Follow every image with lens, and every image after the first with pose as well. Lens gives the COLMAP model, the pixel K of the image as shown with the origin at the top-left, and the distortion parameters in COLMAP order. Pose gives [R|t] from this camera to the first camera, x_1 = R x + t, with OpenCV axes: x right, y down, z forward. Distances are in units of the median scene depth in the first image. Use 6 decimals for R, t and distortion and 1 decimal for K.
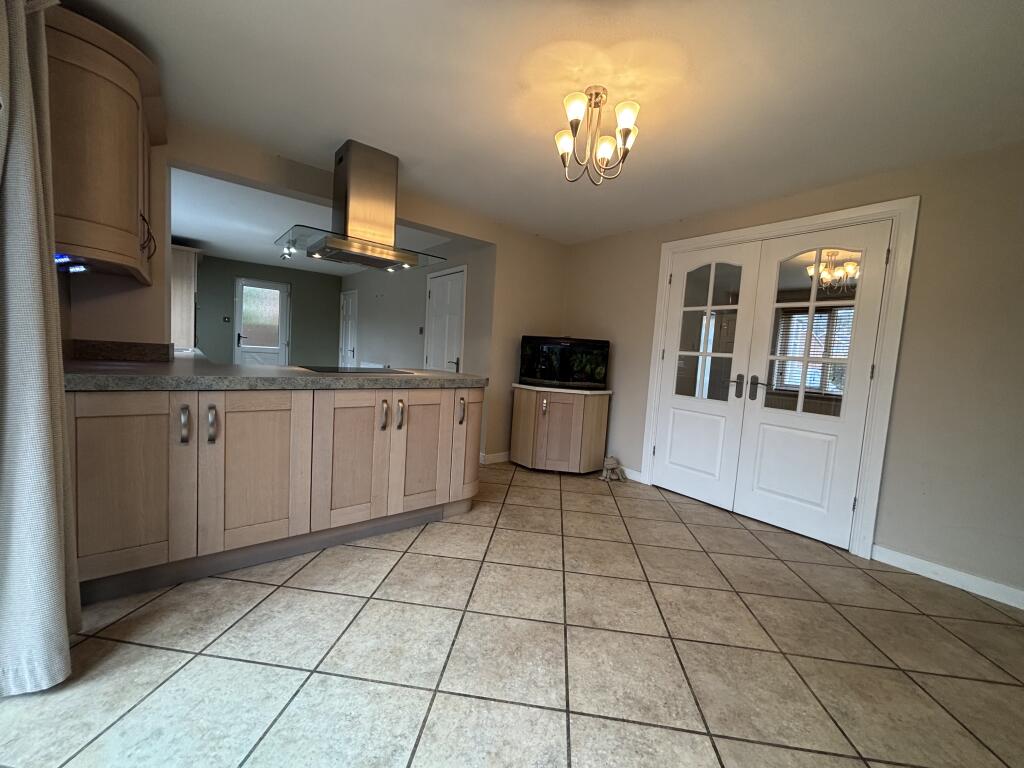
lens RADIAL K [[410.7, 0, 506.8], [0, 410.7, 383.5], [0, 0, 1]] dist [-0.001540, 0.000494]
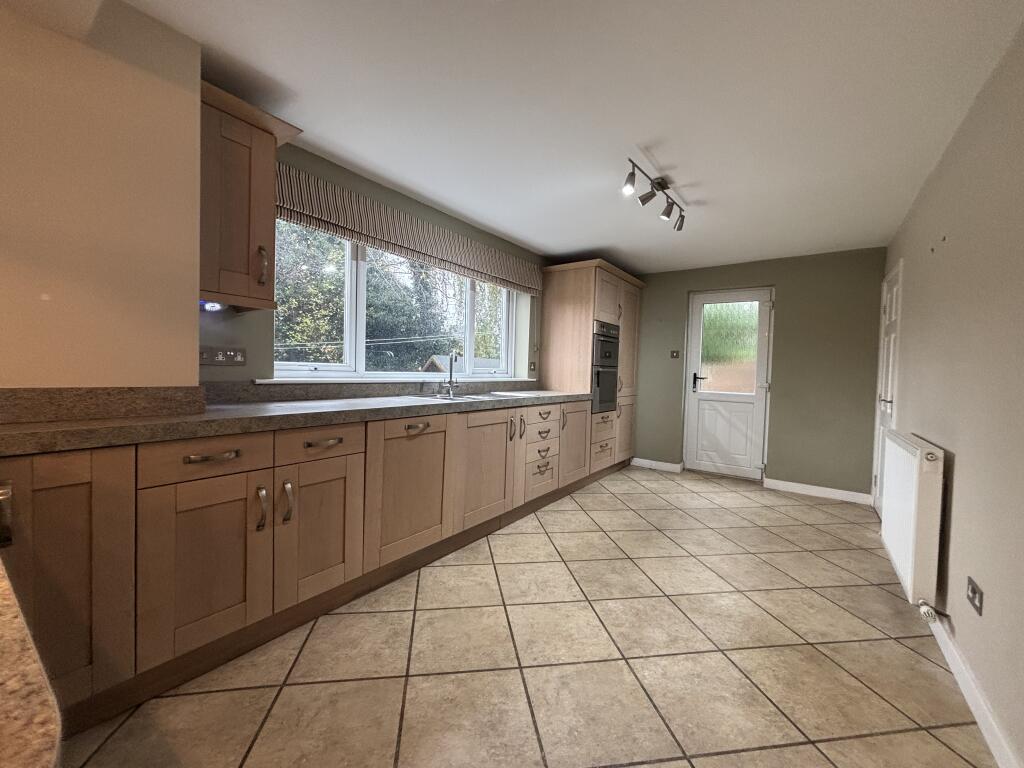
lens RADIAL K [[410.7, 0, 515.2], [0, 410.7, 380.9], [0, 0, 1]] dist [-0.001540, 0.000494]
pose [[0.281826, -0.026512, -0.959099, -0.193682], [-0.085066, 0.994991, -0.052500, -0.124227], [0.955687, 0.096383, 0.278159, 1.385216]]
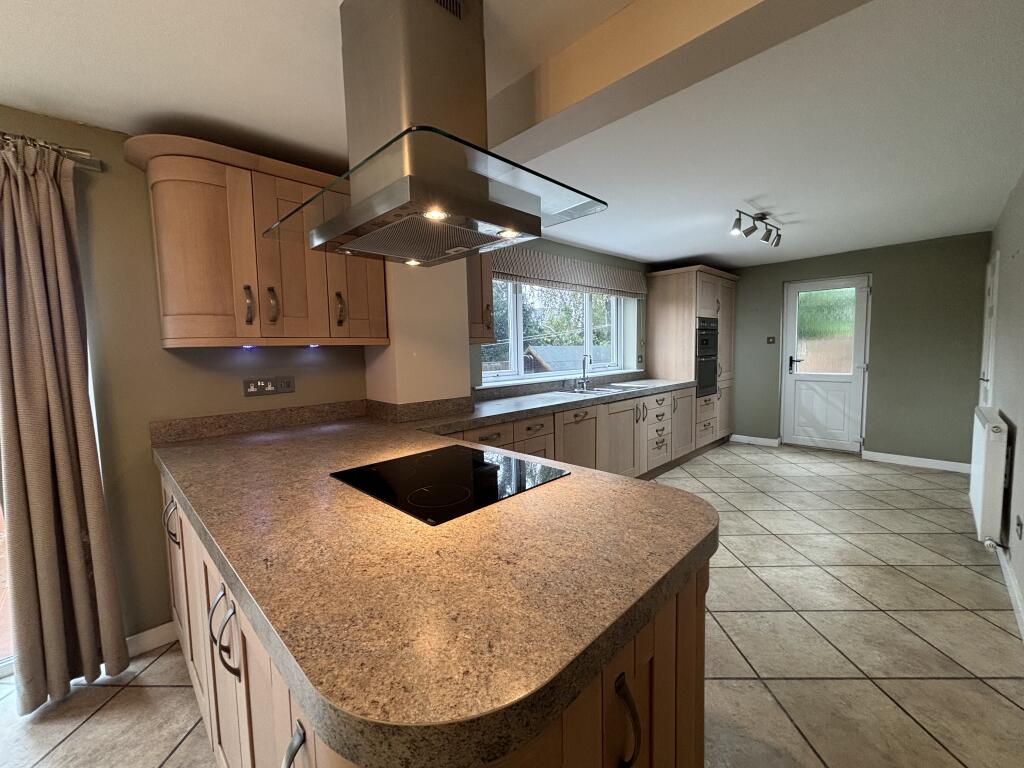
lens RADIAL K [[410.7, 0, 514.5], [0, 410.7, 381.4], [0, 0, 1]] dist [-0.001540, 0.000494]
pose [[0.110364, 0.013815, -0.993795, 0.124222], [-0.045040, 0.998946, 0.008885, -0.159311], [0.992870, 0.043780, 0.110870, 1.096755]]
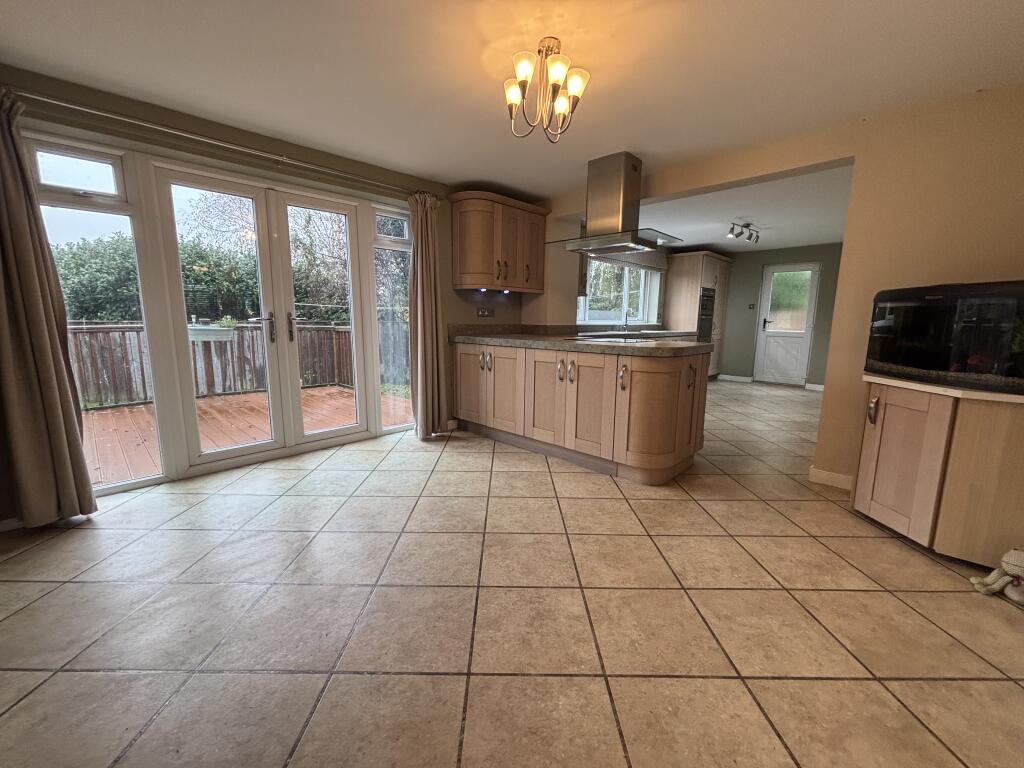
lens RADIAL K [[410.7, 0, 516.9], [0, 410.7, 382.5], [0, 0, 1]] dist [-0.001540, 0.000494]
pose [[0.130280, 0.095439, -0.986873, 0.901934], [-0.080665, 0.993077, 0.085390, 0.012020], [0.988190, 0.068481, 0.137076, 0.600654]]
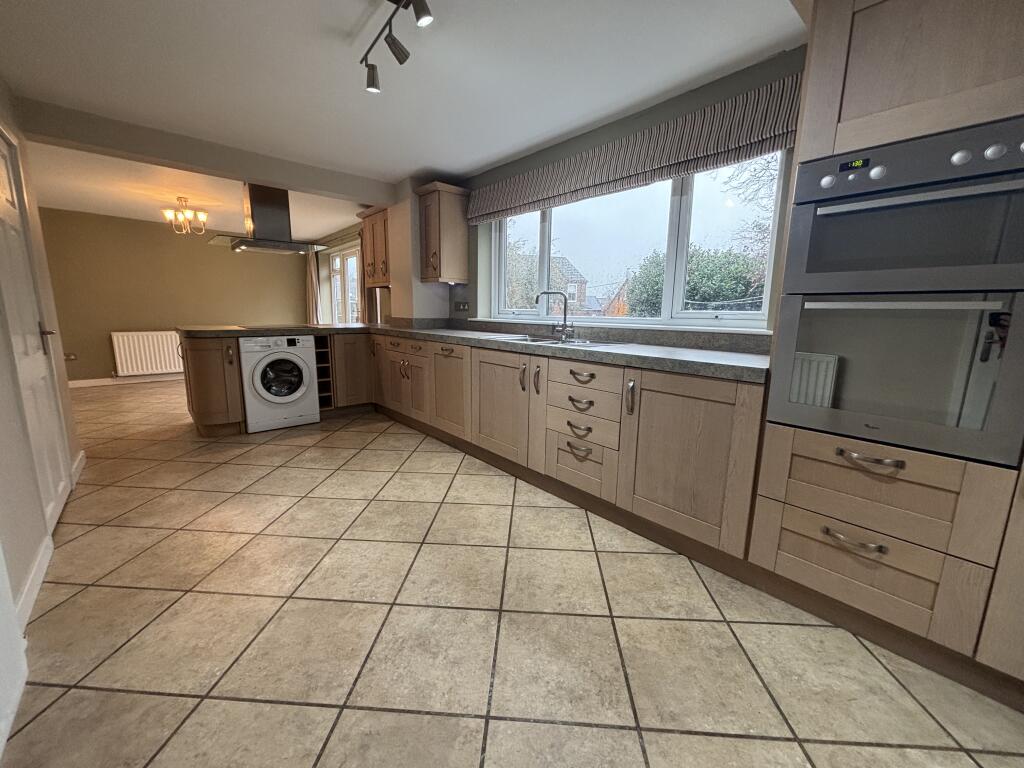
lens RADIAL K [[410.7, 0, 509.8], [0, 410.7, 384.5], [0, 0, 1]] dist [-0.001540, 0.000494]
pose [[-0.996028, -0.062572, -0.063342, -1.200573], [-0.076729, 0.964119, 0.254141, -0.290702], [0.045167, 0.257991, -0.965091, 2.695314]]
